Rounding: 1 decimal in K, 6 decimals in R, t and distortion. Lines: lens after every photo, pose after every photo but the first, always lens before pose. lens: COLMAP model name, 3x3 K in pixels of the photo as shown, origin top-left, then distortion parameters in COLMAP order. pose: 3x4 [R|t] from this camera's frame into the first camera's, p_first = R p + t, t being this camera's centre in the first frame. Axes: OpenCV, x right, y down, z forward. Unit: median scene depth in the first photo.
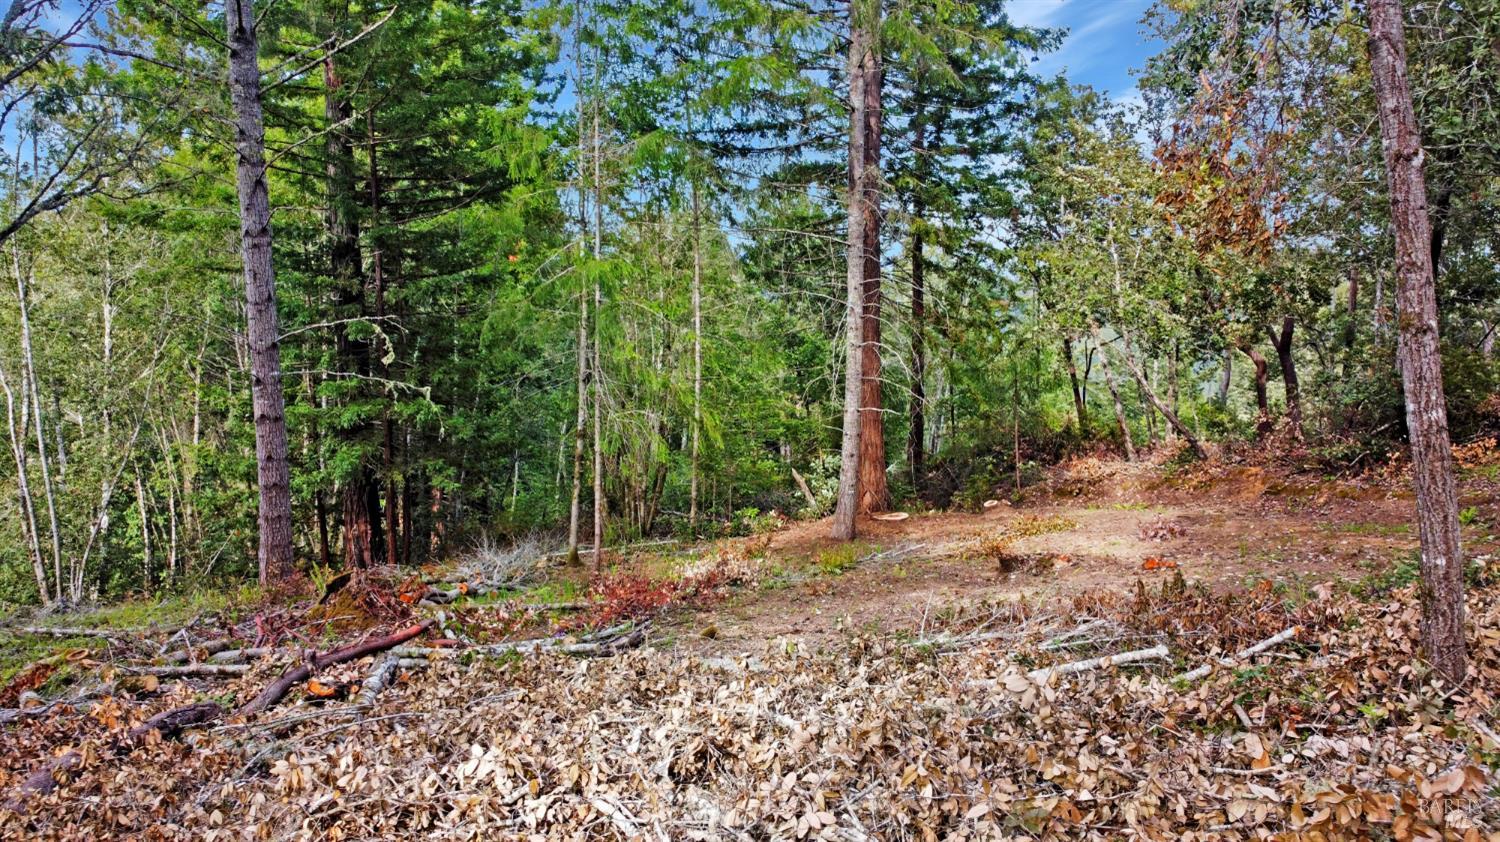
lens RADIAL K [[1122.6, 0, 752.9], [0, 1122.6, 418.4], [0, 0, 1]] dist [0.005348, -0.016459]
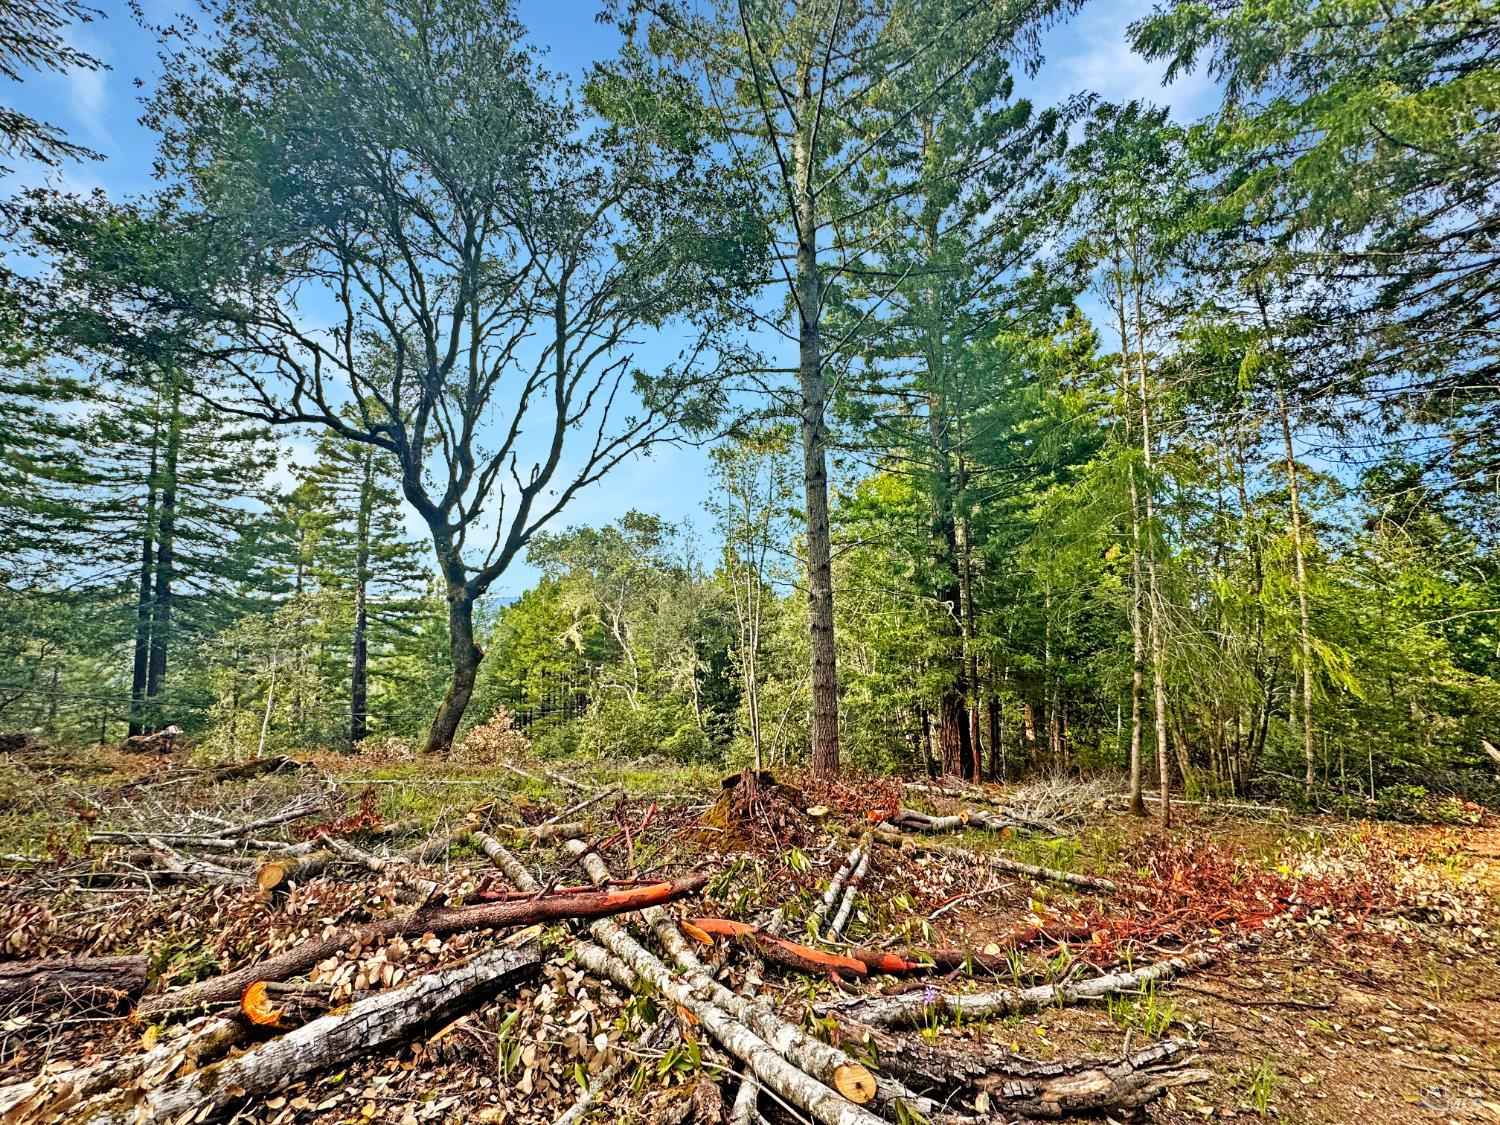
lens RADIAL K [[597.2, 0, 753.7], [0, 597.2, 560.4], [0, 0, 1]] dist [-0.007124, 0.000388]
pose [[0.704811, -0.073055, -0.705623, -0.024339], [-0.076178, 0.981137, -0.177670, 0.039489], [0.705293, 0.178977, 0.685951, 0.422281]]
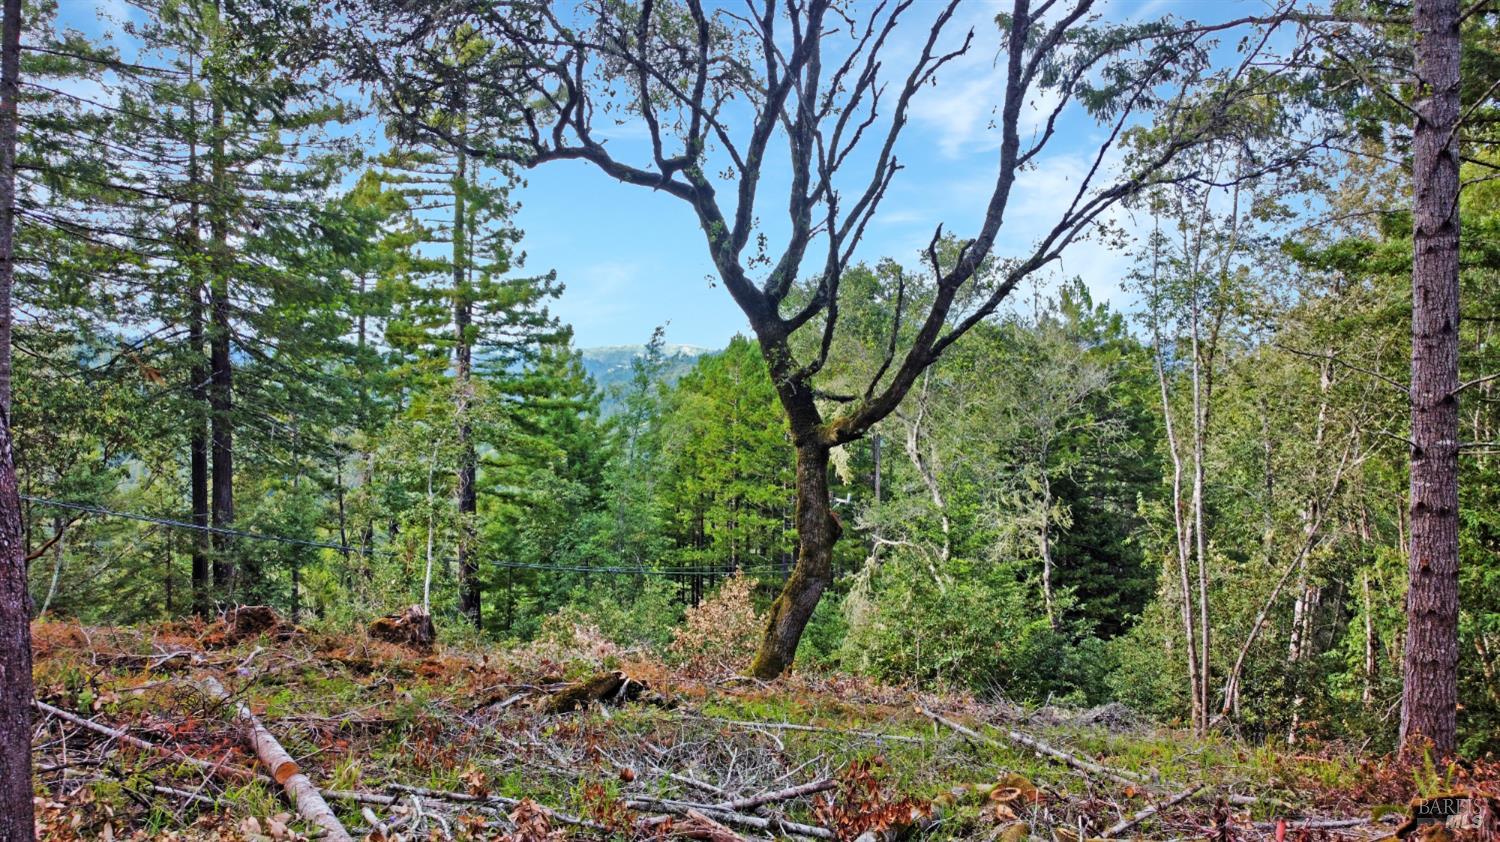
lens RADIAL K [[1122.6, 0, 750.2], [0, 1122.6, 426.0], [0, 0, 1]] dist [0.005348, -0.016459]
pose [[0.492876, 0.037485, -0.869292, -0.047676], [-0.117607, 0.992773, -0.023872, 0.011401], [0.862115, 0.114001, 0.493722, 0.273644]]
